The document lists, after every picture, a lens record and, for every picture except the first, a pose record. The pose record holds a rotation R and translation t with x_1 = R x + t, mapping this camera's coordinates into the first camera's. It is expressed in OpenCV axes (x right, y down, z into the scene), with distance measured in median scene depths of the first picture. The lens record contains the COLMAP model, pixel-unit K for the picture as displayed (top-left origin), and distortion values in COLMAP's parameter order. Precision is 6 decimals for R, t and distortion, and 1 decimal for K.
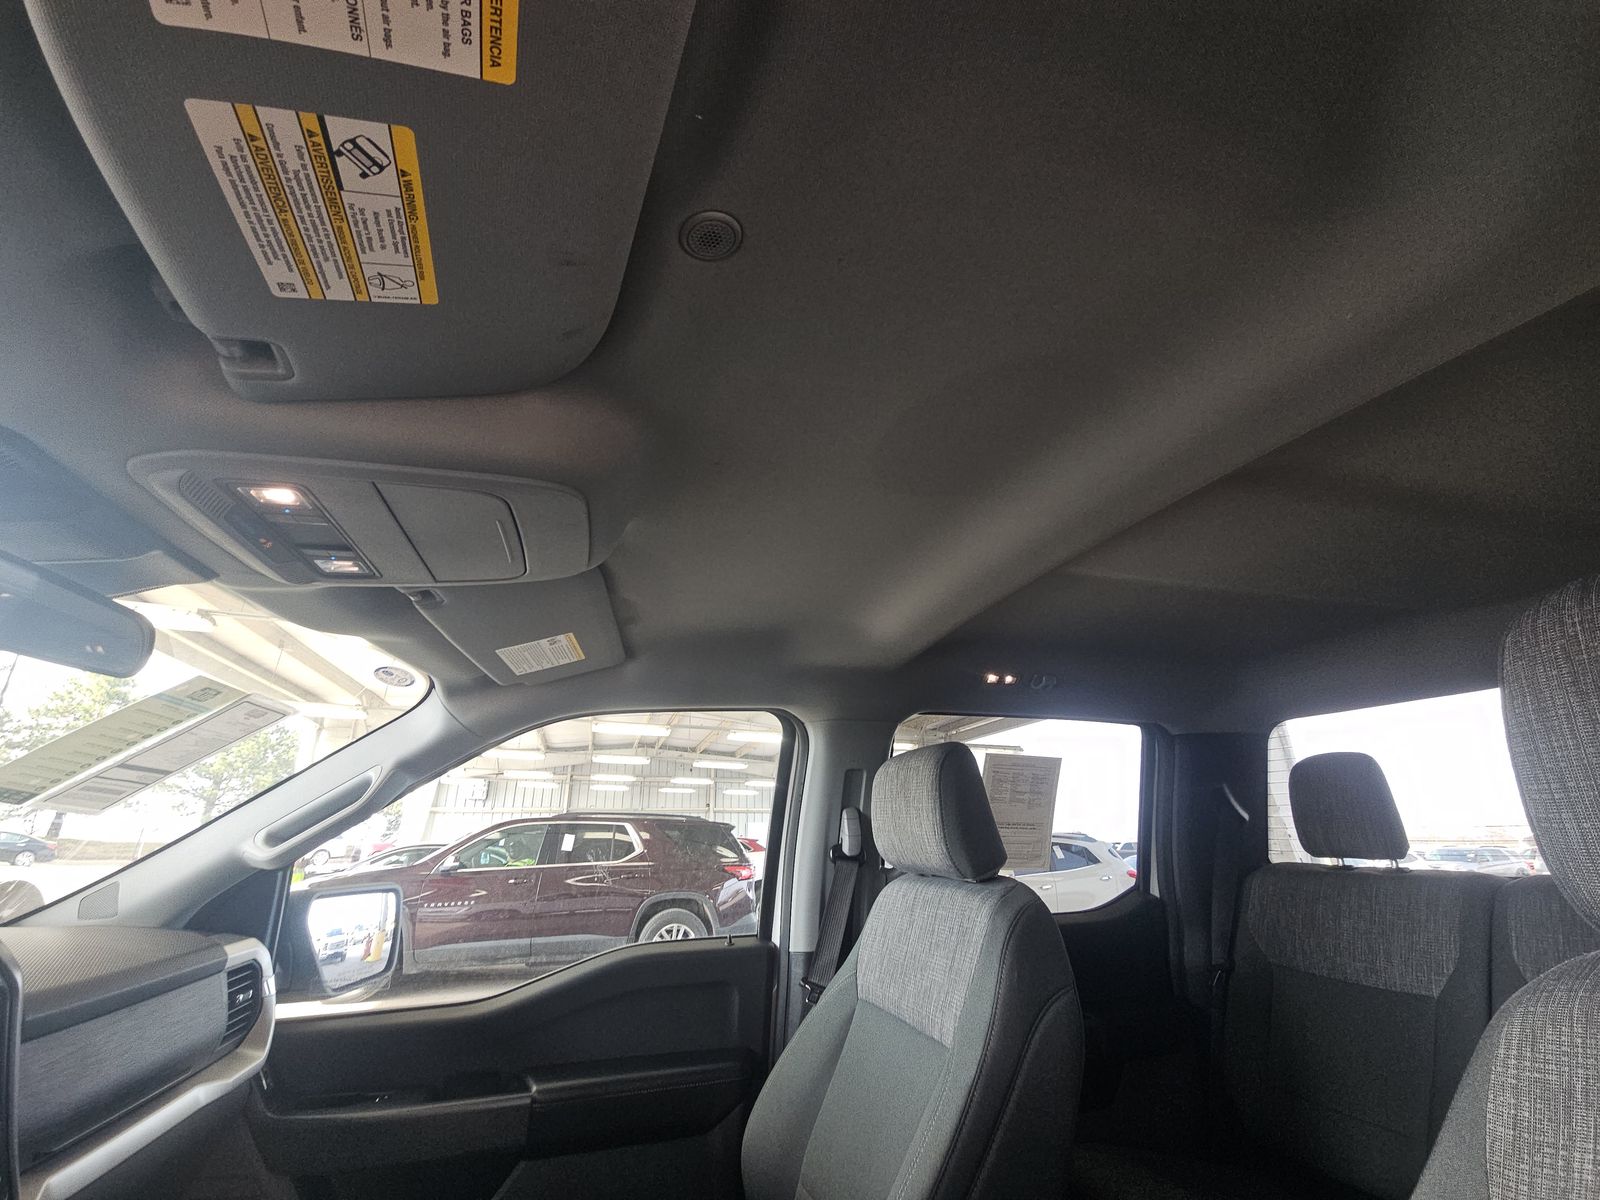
lens RADIAL K [[647.3, 0, 797.2], [0, 647.3, 594.9], [0, 0, 1]] dist [0.015968, -0.014764]
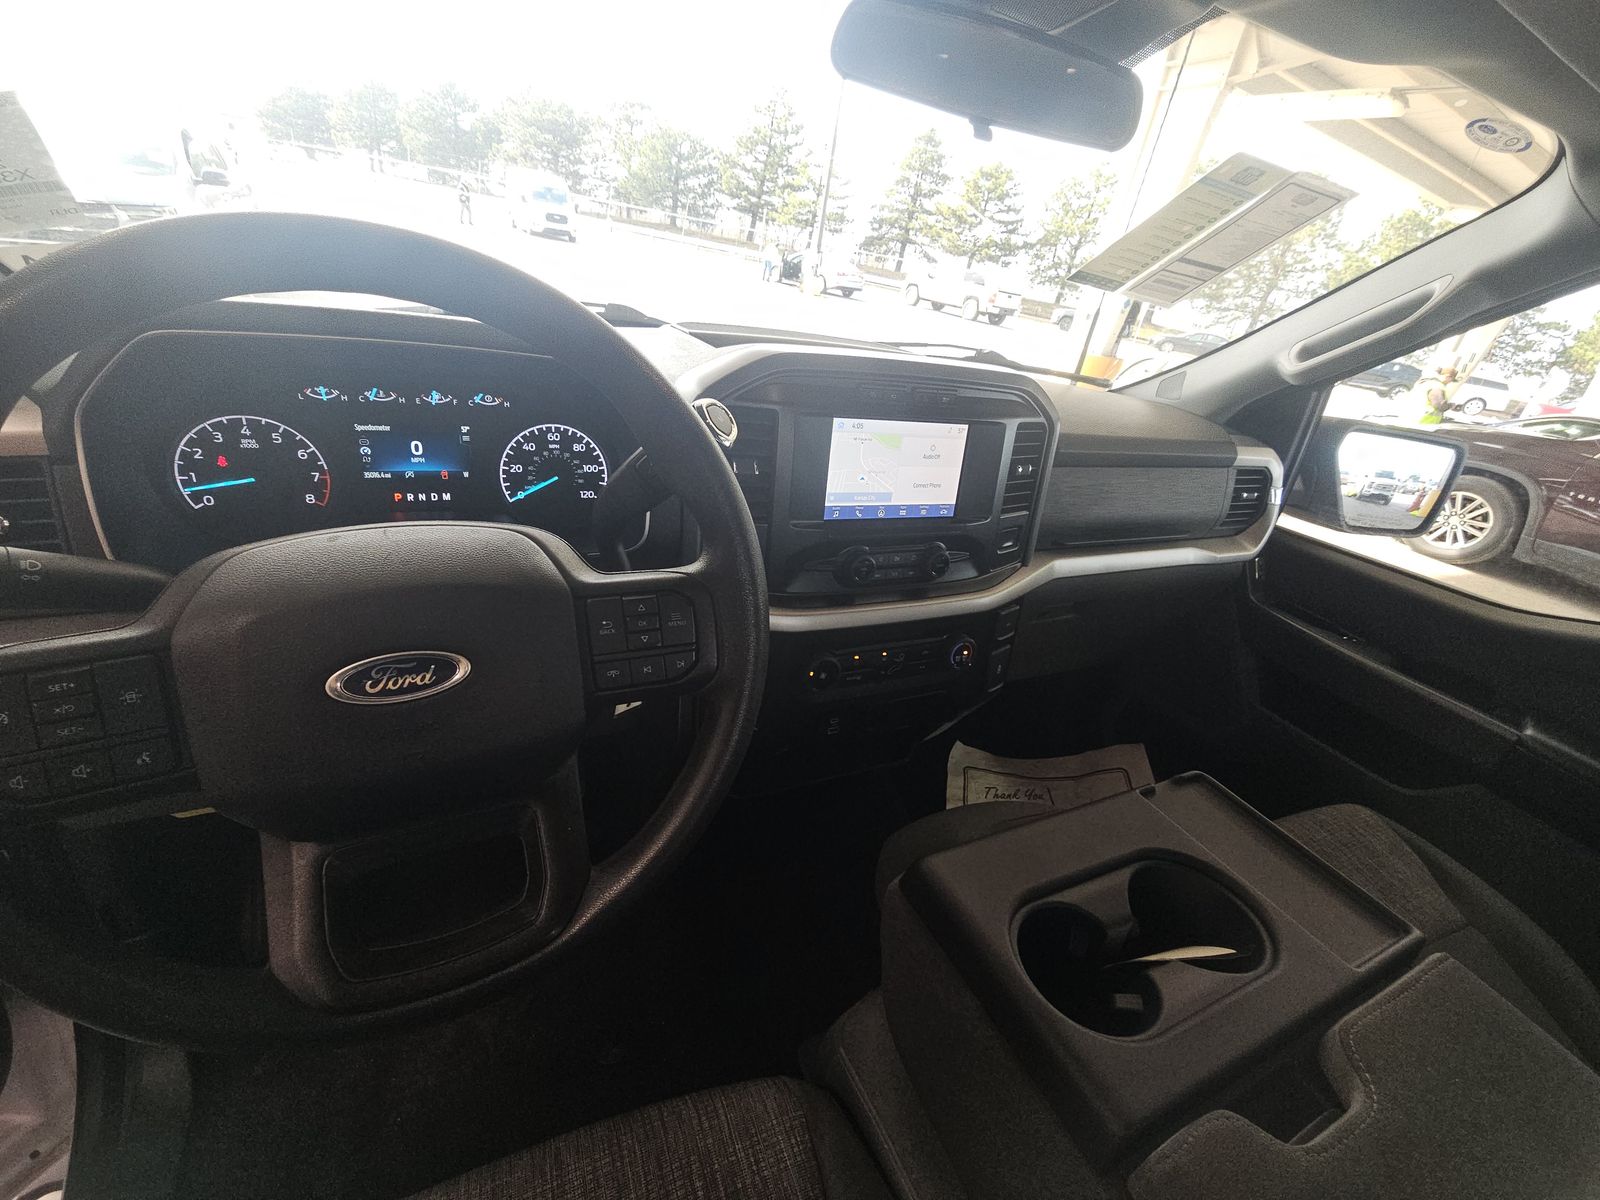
lens RADIAL K [[649.2, 0, 801.2], [0, 649.2, 599.3], [0, 0, 1]] dist [-0.002954, -0.000173]
pose [[0.165962, 0.480003, -0.861425, 0.039590], [0.193504, 0.840705, 0.505738, 0.042076], [0.966961, -0.250623, 0.046642, 0.113175]]
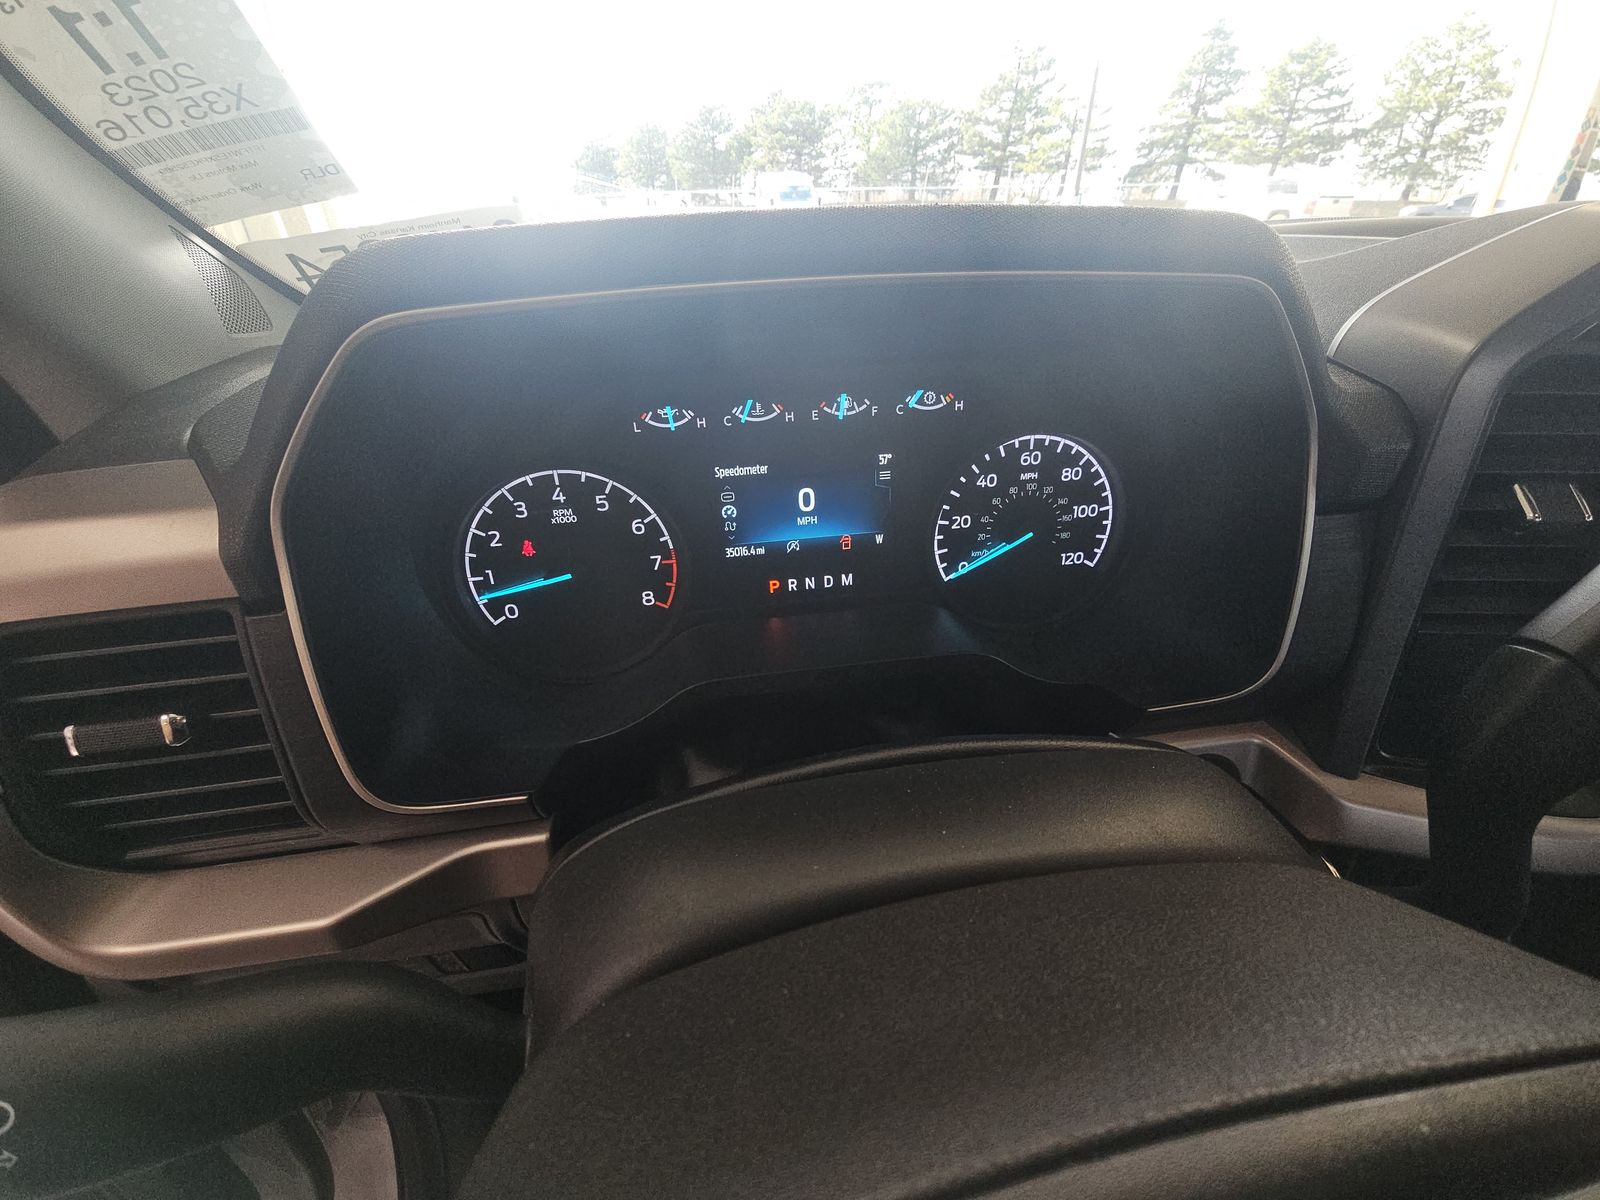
lens RADIAL K [[647.3, 0, 797.2], [0, 647.3, 594.9], [0, 0, 1]] dist [0.015968, -0.014764]
pose [[-0.150031, 0.500286, -0.852763, -0.203314], [0.363086, 0.830137, 0.423133, 0.052236], [0.919597, -0.246143, -0.306193, -0.029604]]
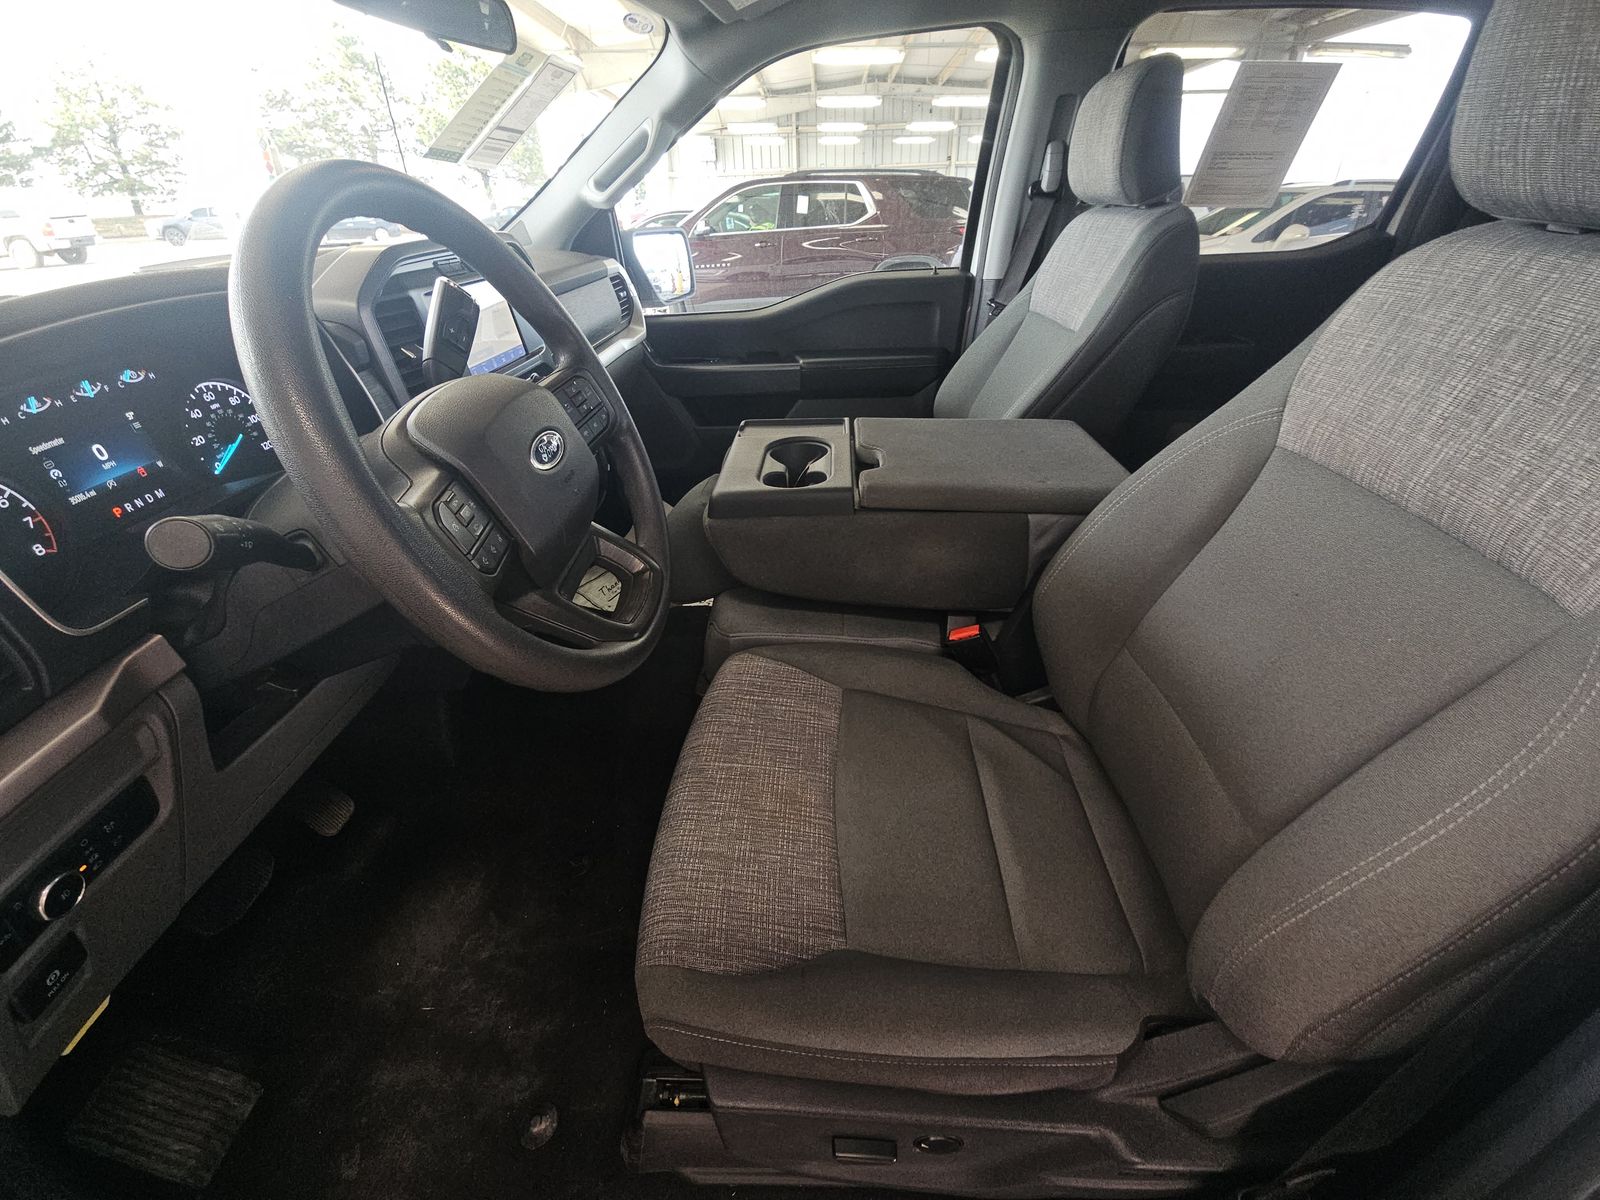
lens RADIAL K [[645.3, 0, 800.5], [0, 645.3, 593.4], [0, 0, 1]] dist [0.027942, -0.018005]
pose [[0.948567, 0.145891, -0.280956, 0.089783], [0.129573, 0.630821, 0.765033, -0.063467], [0.288845, -0.762089, 0.579473, -0.262840]]
